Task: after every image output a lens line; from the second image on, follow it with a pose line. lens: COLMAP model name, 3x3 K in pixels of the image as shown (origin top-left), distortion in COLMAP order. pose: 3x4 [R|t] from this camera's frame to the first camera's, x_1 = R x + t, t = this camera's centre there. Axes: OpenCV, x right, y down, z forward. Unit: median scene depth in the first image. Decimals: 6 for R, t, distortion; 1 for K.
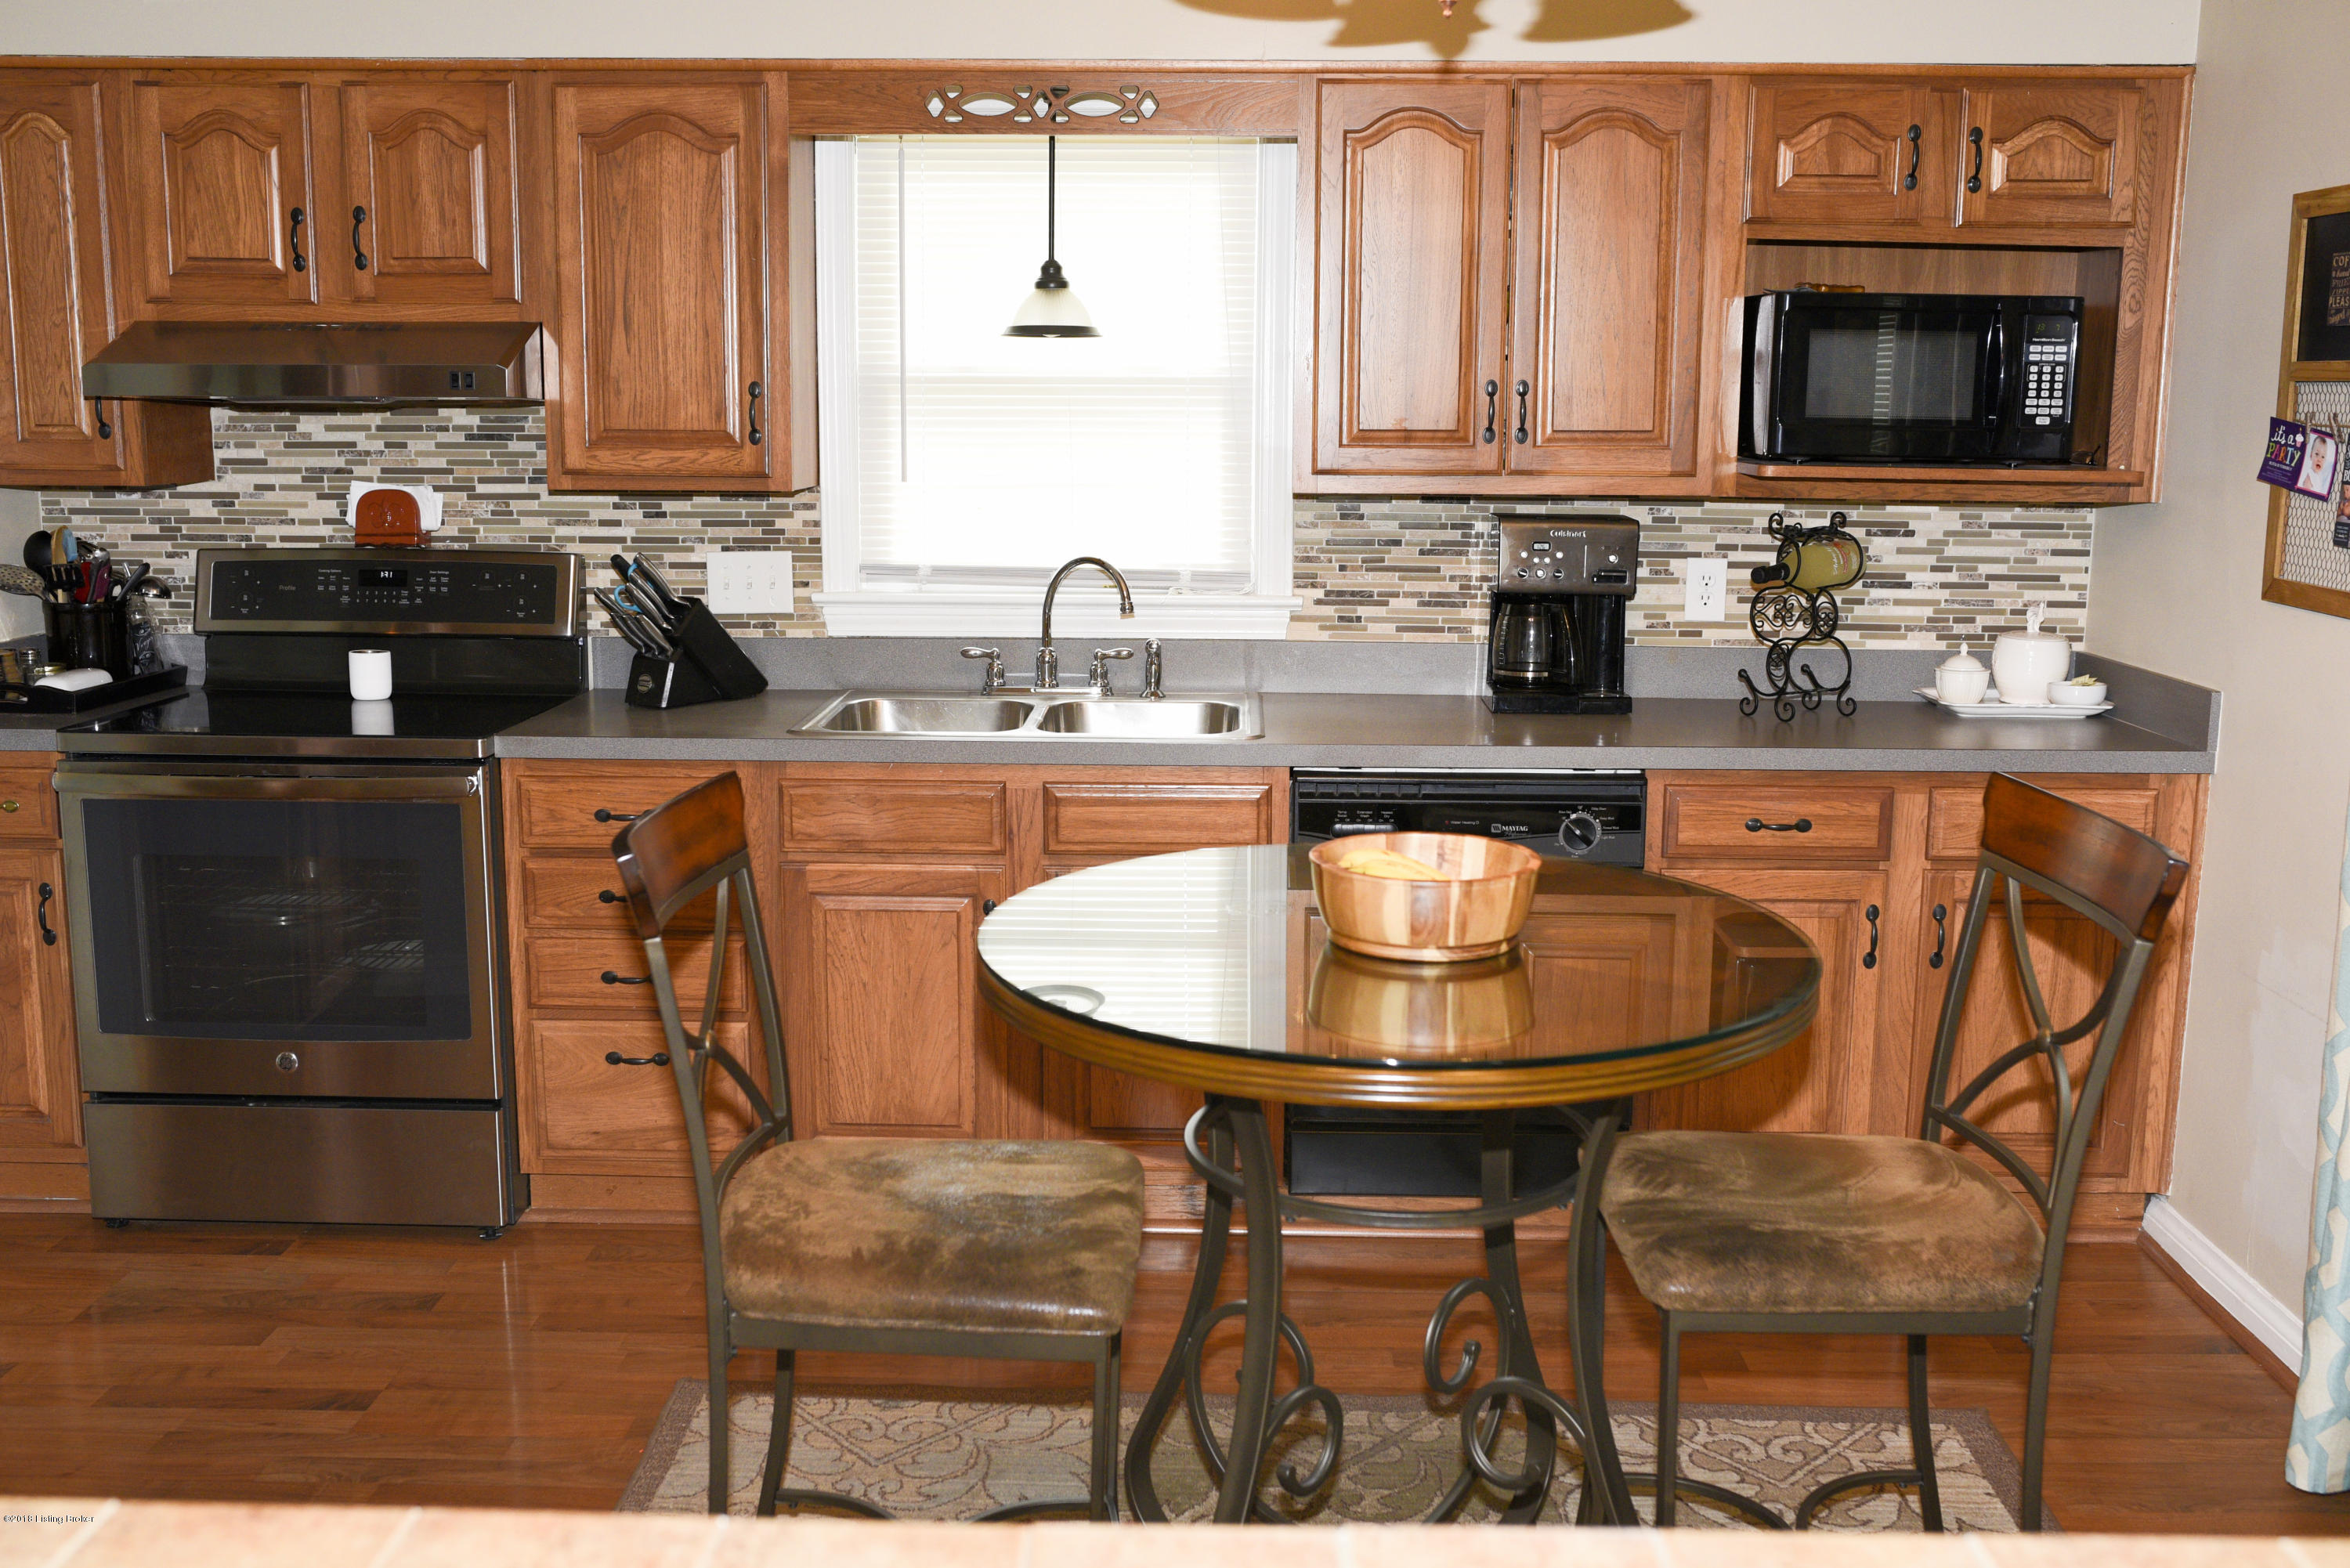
lens RADIAL K [[2202.1, 0, 1185.2], [0, 2202.1, 785.4], [0, 0, 1]] dist [-0.062931, 0.089058]
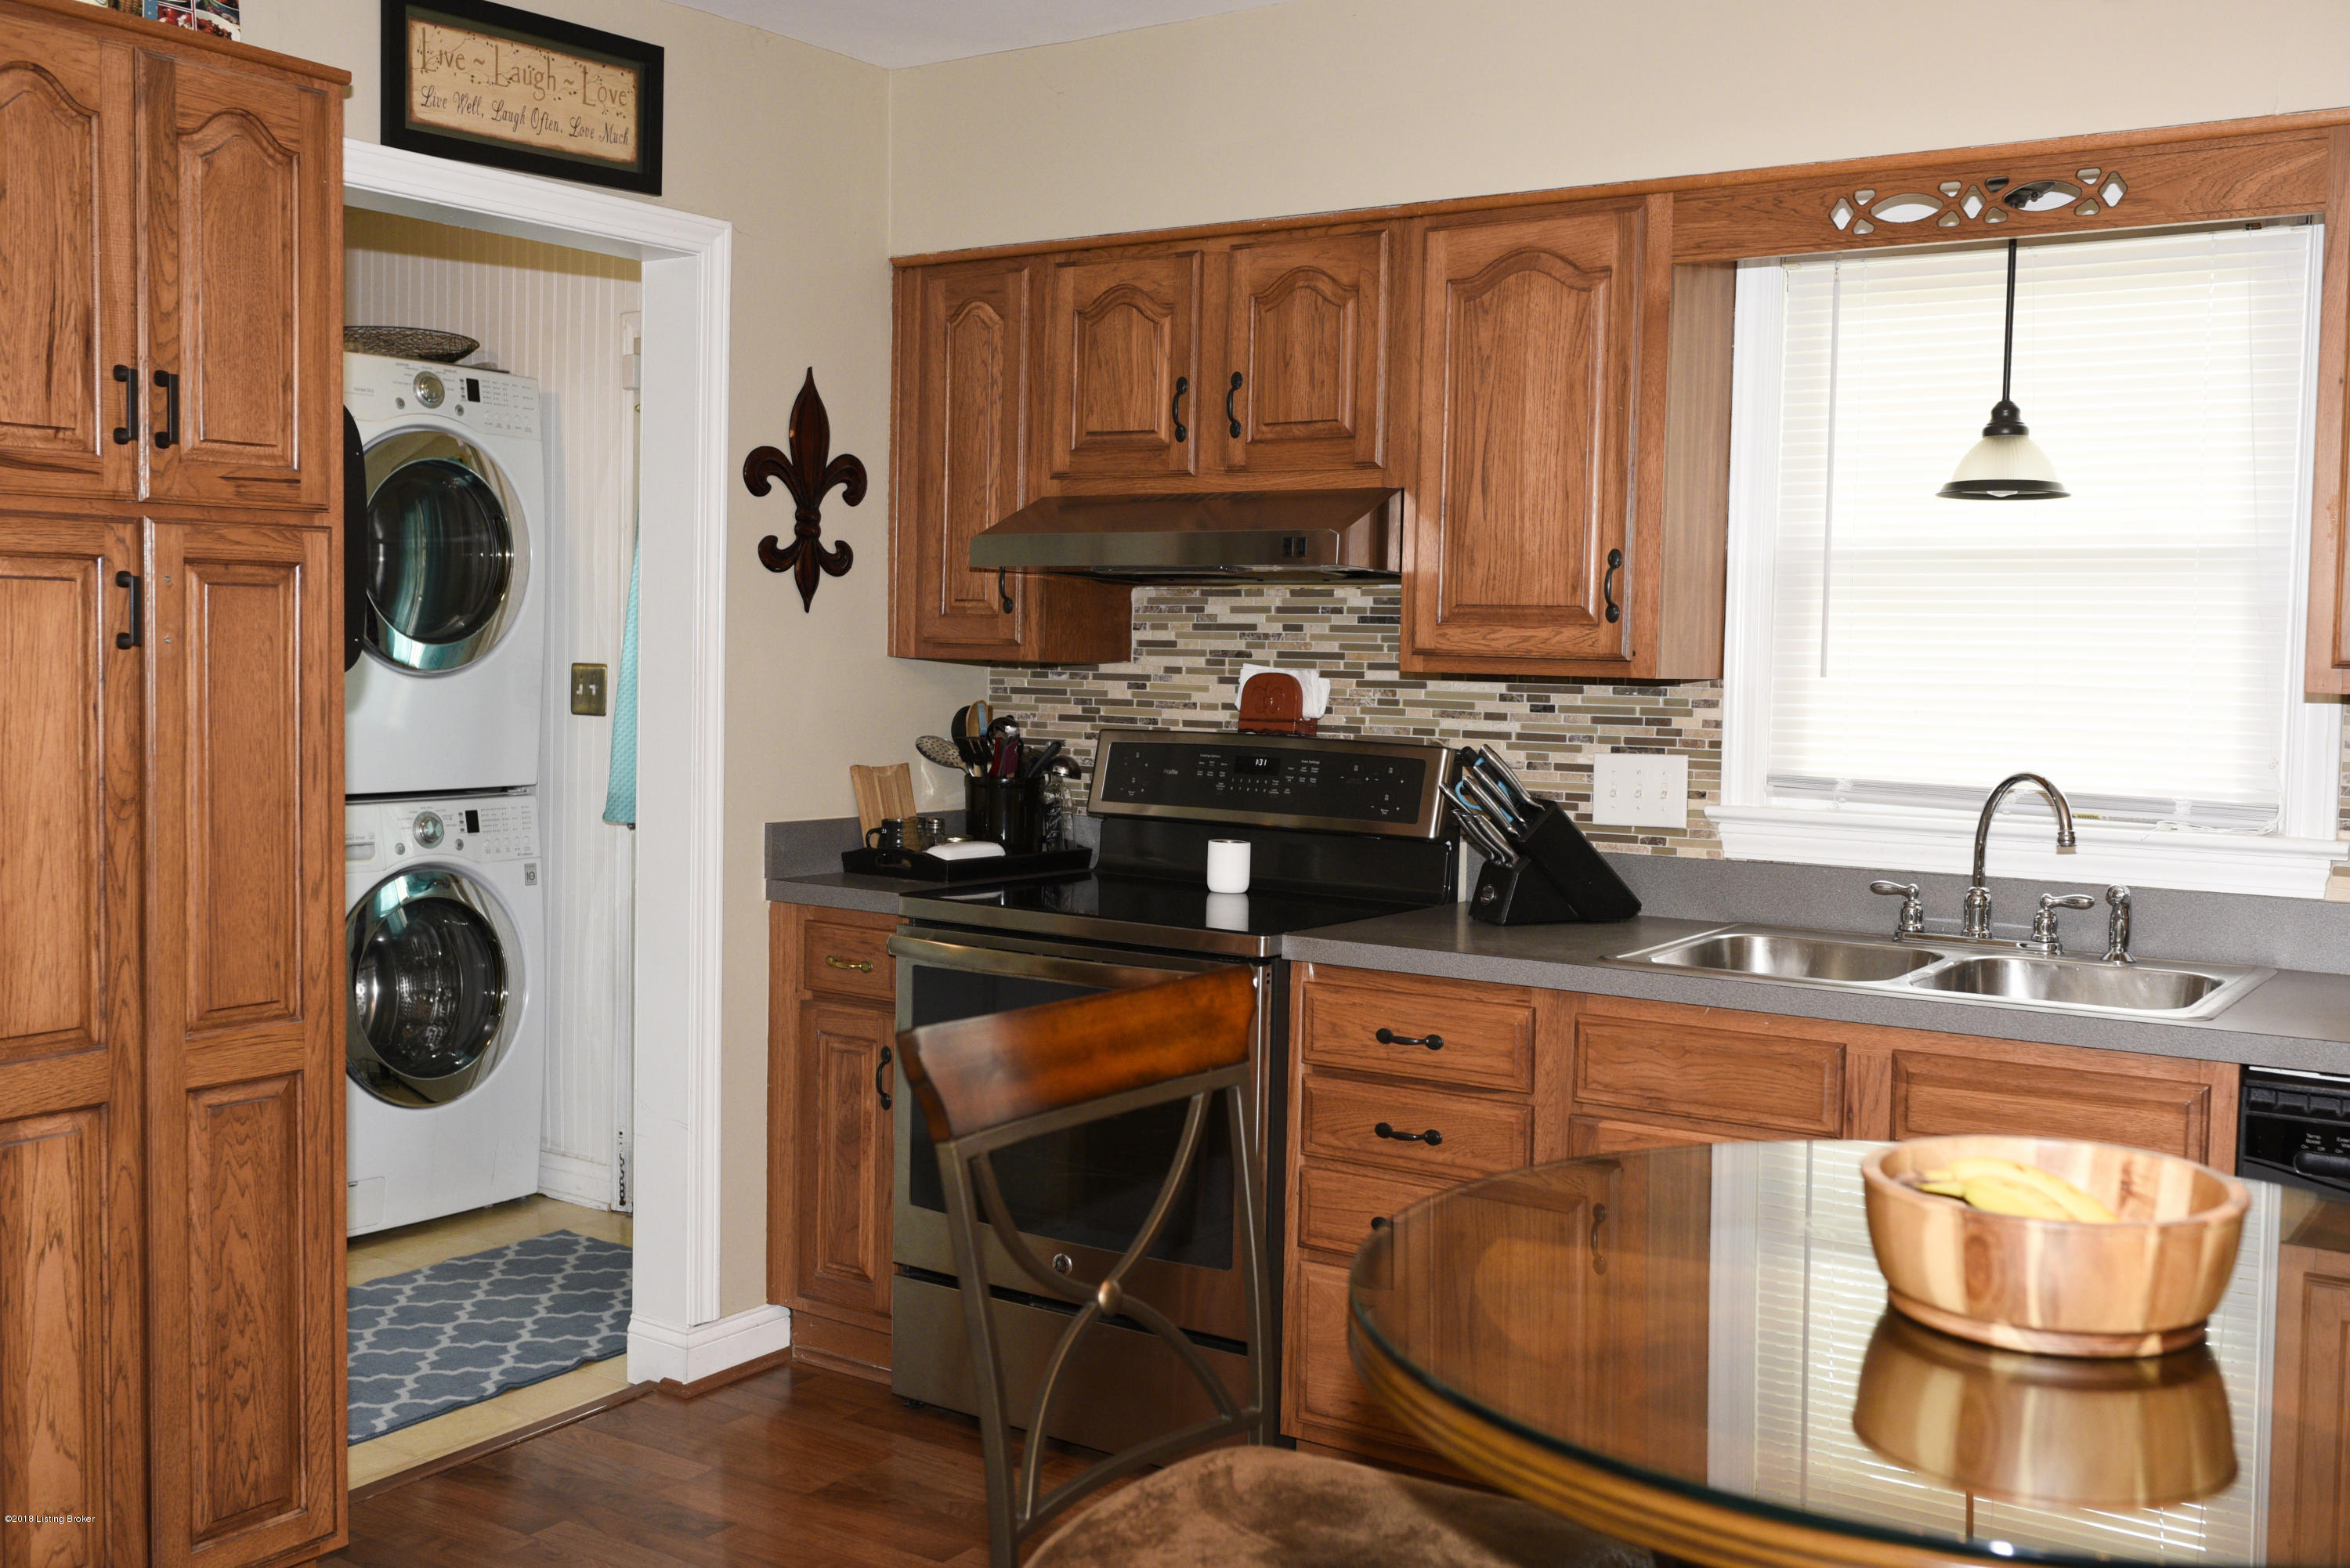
lens RADIAL K [[2252.3, 0, 1175.0], [0, 2252.3, 784.0], [0, 0, 1]] dist [-0.066145, 0.096313]
pose [[0.837647, 0.042219, -0.544577, 0.139442], [-0.107391, 0.990278, -0.088412, 0.002444], [0.535550, 0.132541, 0.834038, 0.188153]]
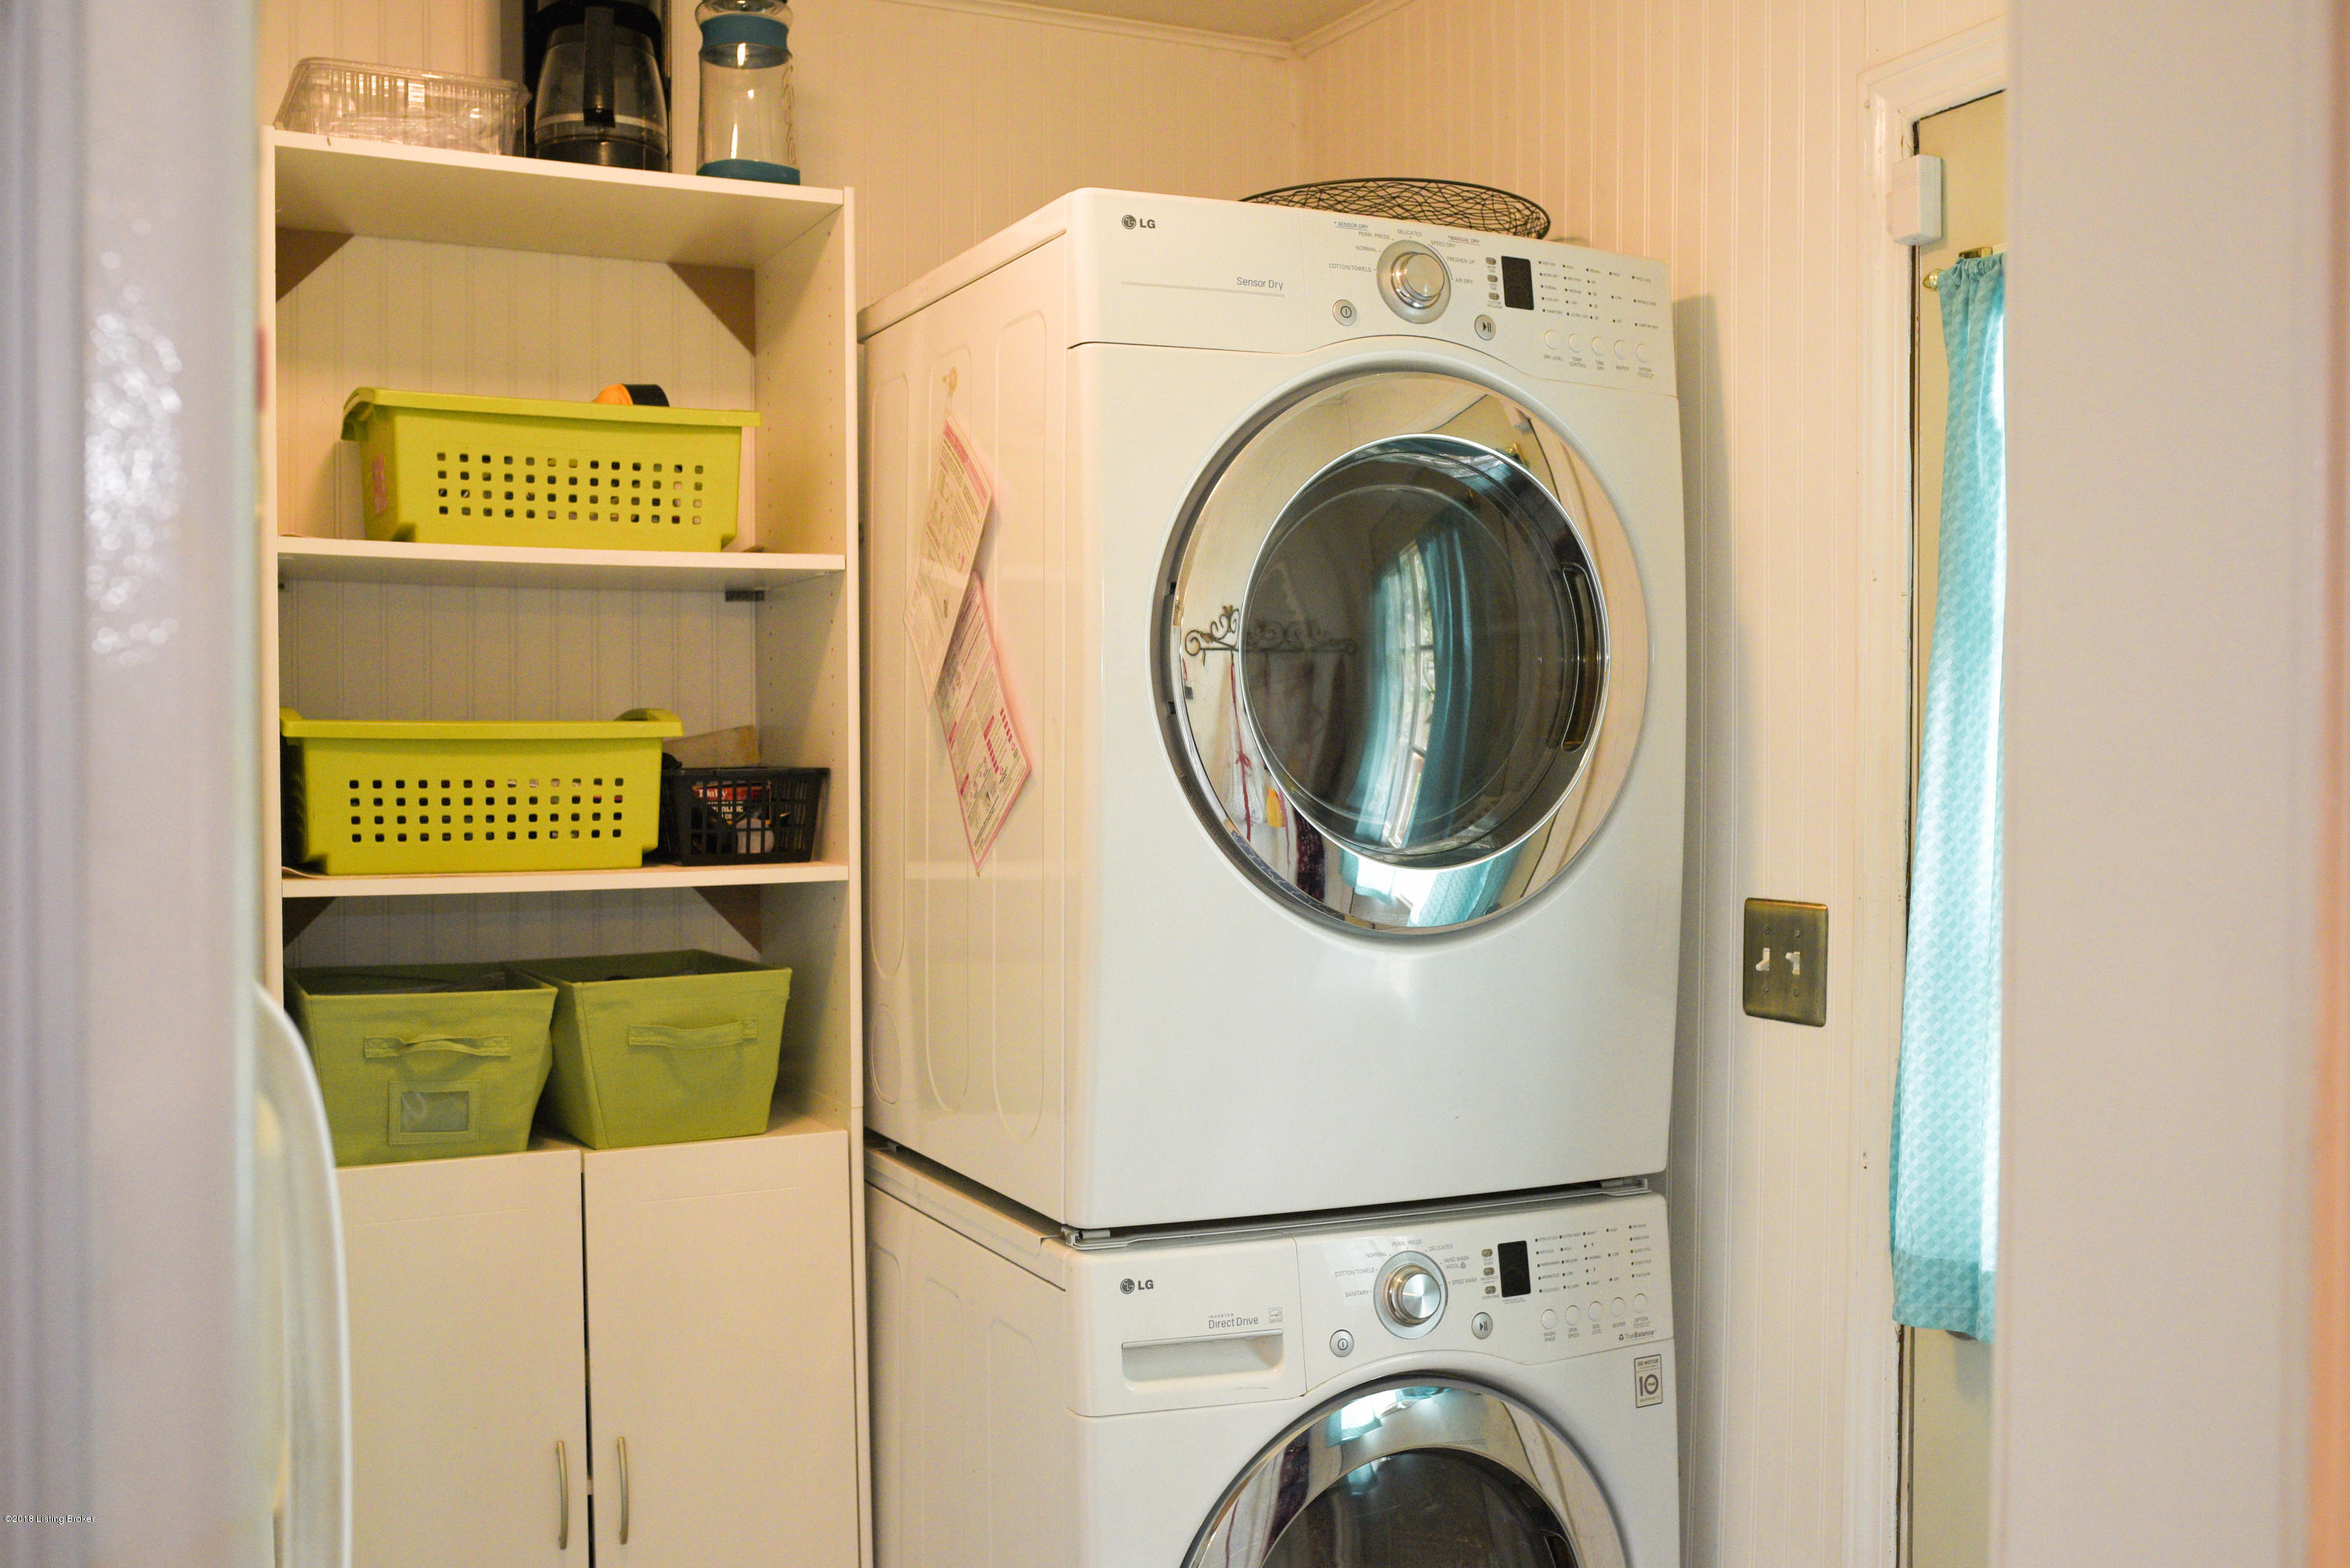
lens RADIAL K [[2252.3, 0, 1175.0], [0, 2252.3, 784.0], [0, 0, 1]] dist [-0.066145, 0.096313]
pose [[0.458814, 0.002118, -0.888530, -0.380209], [-0.153137, 0.985222, -0.076727, -0.098542], [0.875236, 0.171270, 0.452358, 0.647149]]
